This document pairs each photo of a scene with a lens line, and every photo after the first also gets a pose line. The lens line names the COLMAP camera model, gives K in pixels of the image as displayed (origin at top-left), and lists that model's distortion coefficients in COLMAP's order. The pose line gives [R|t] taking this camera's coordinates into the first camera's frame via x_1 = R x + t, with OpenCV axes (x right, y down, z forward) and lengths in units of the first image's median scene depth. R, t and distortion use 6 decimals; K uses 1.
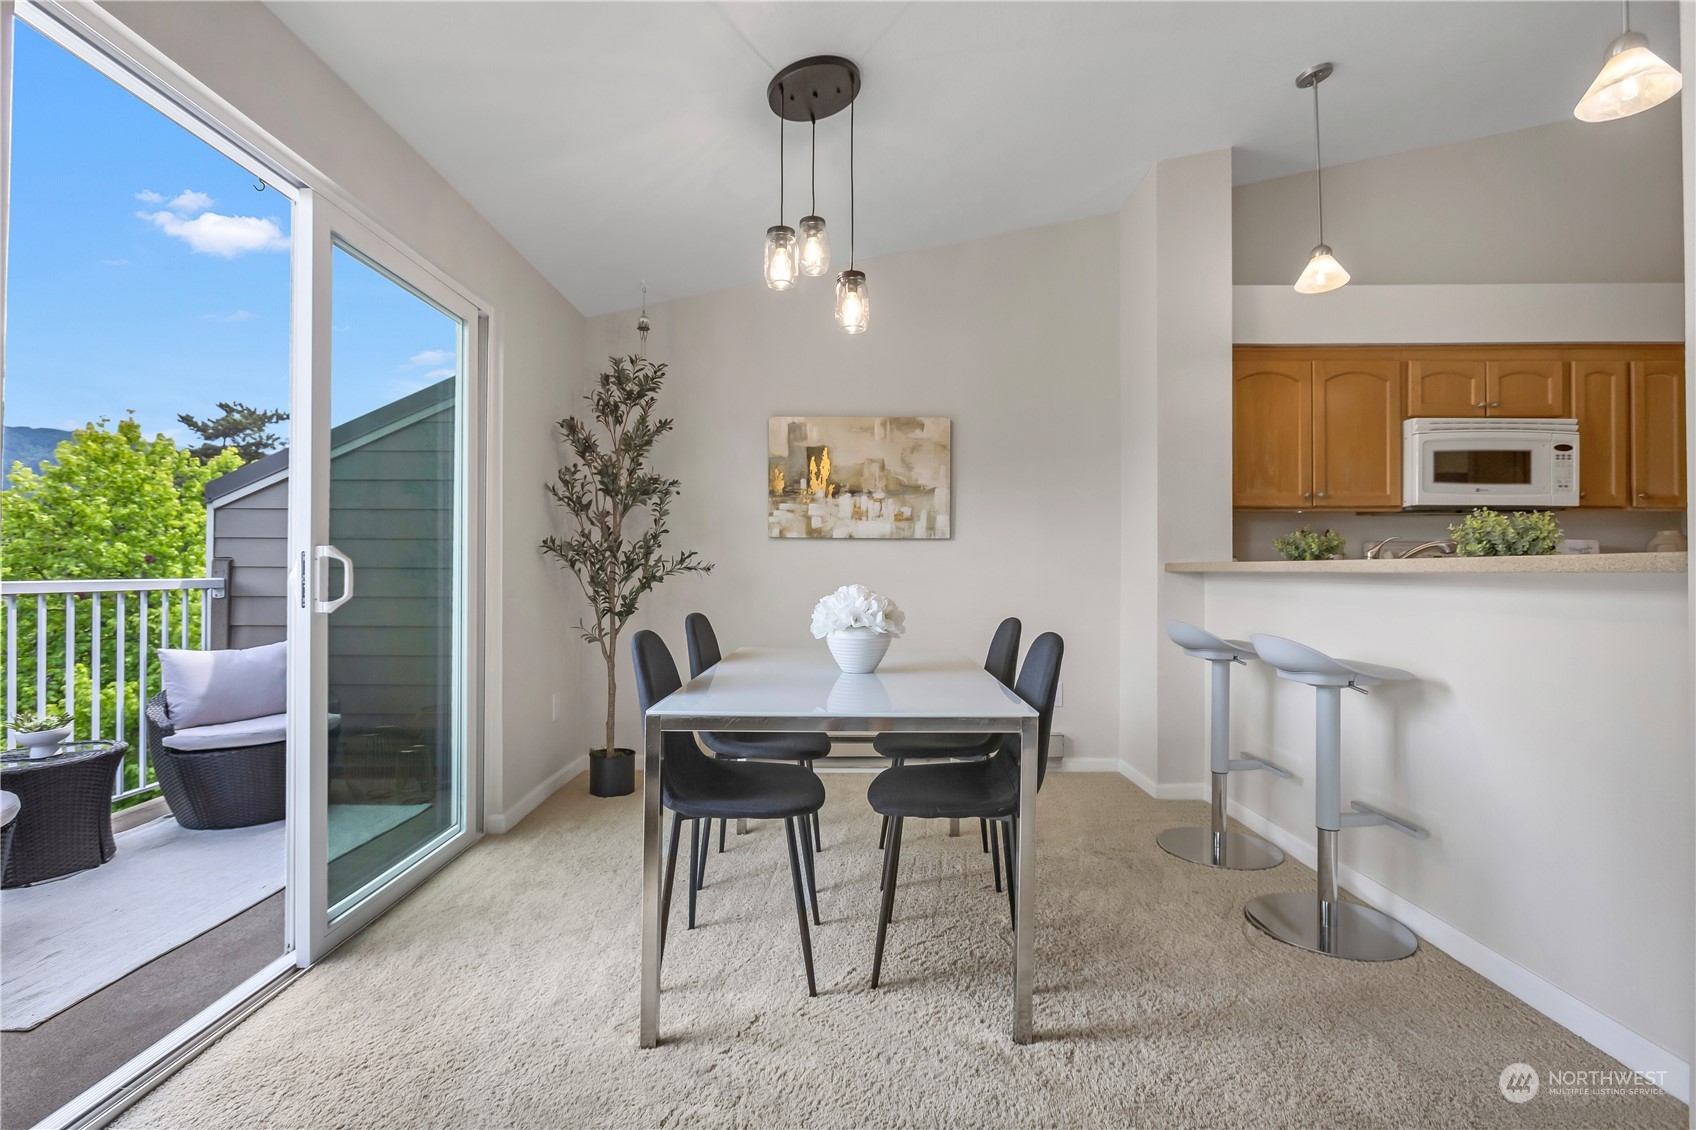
lens RADIAL K [[787.0, 0, 876.6], [0, 787.0, 571.4], [0, 0, 1]] dist [-0.019436, 0.001212]
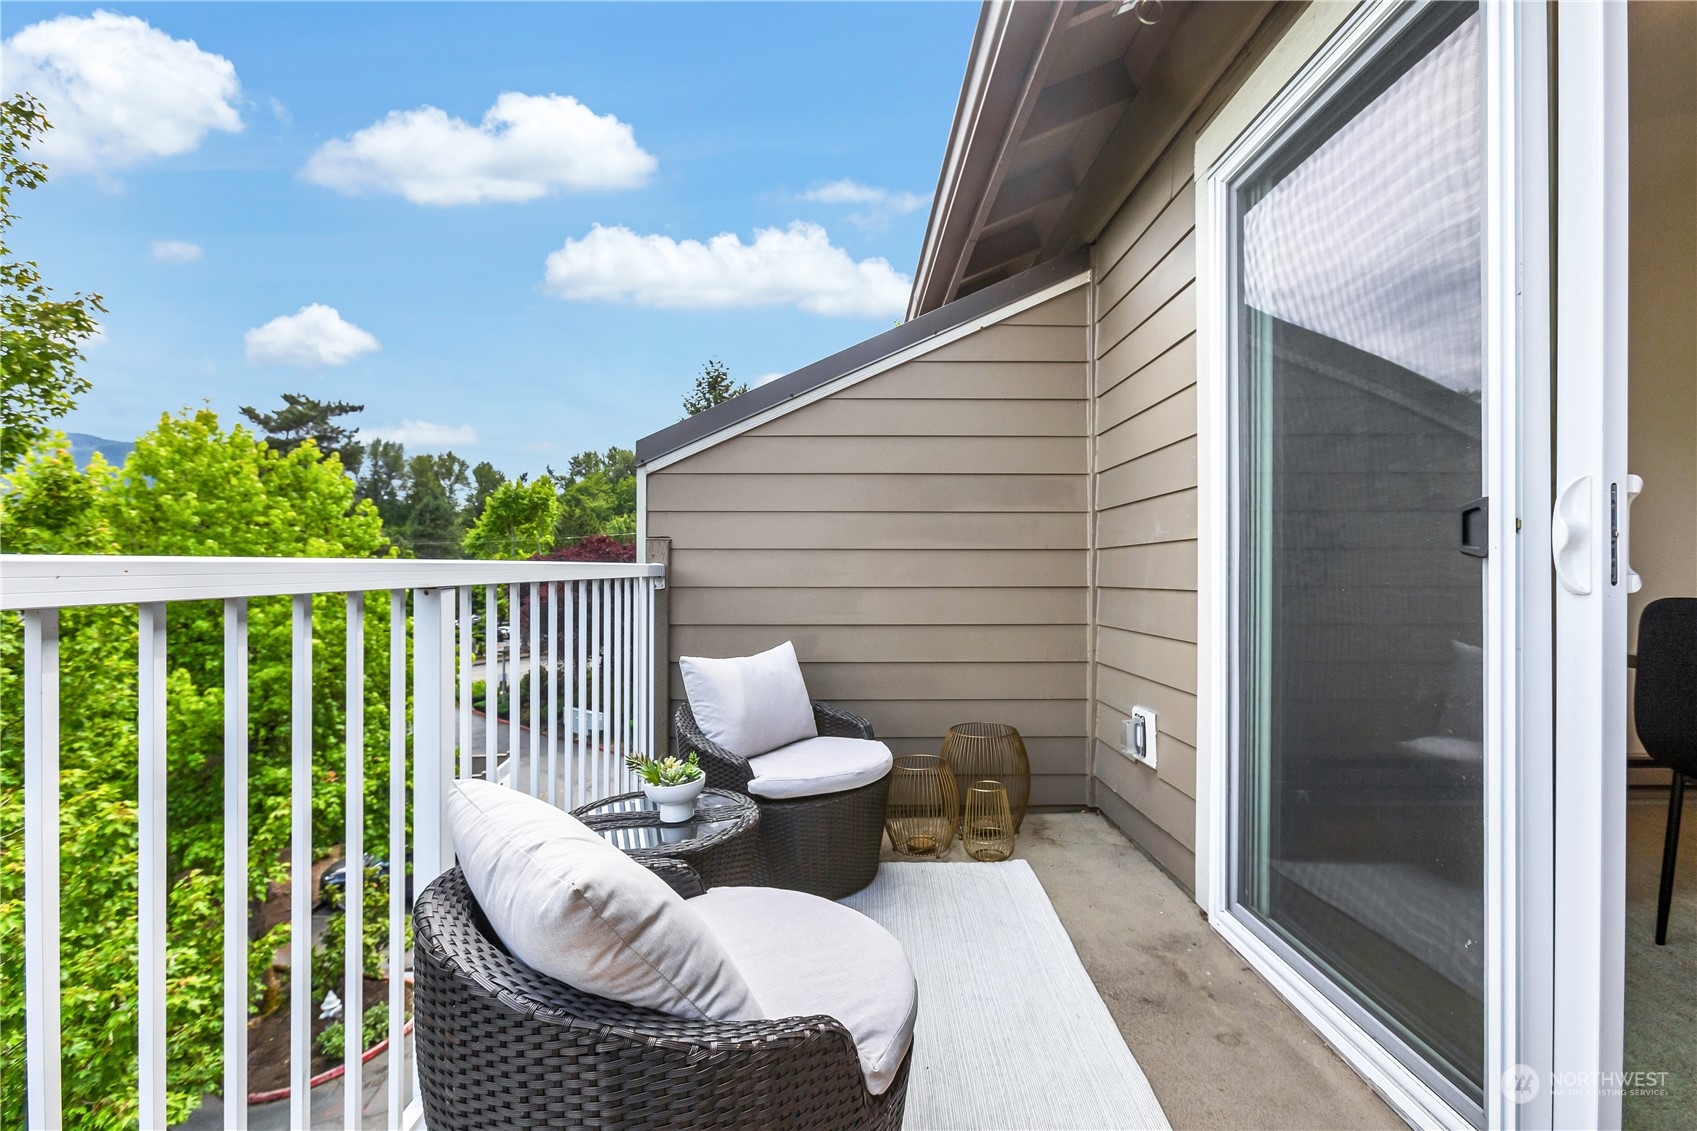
lens RADIAL K [[787.4, 0, 851.5], [0, 787.4, 573.0], [0, 0, 1]] dist [-0.019436, 0.001212]
pose [[0.999979, -0.004844, -0.004201, -0.193029], [0.004848, 0.999988, 0.000780, 0.005419], [0.004197, -0.000800, 0.999991, 0.065402]]
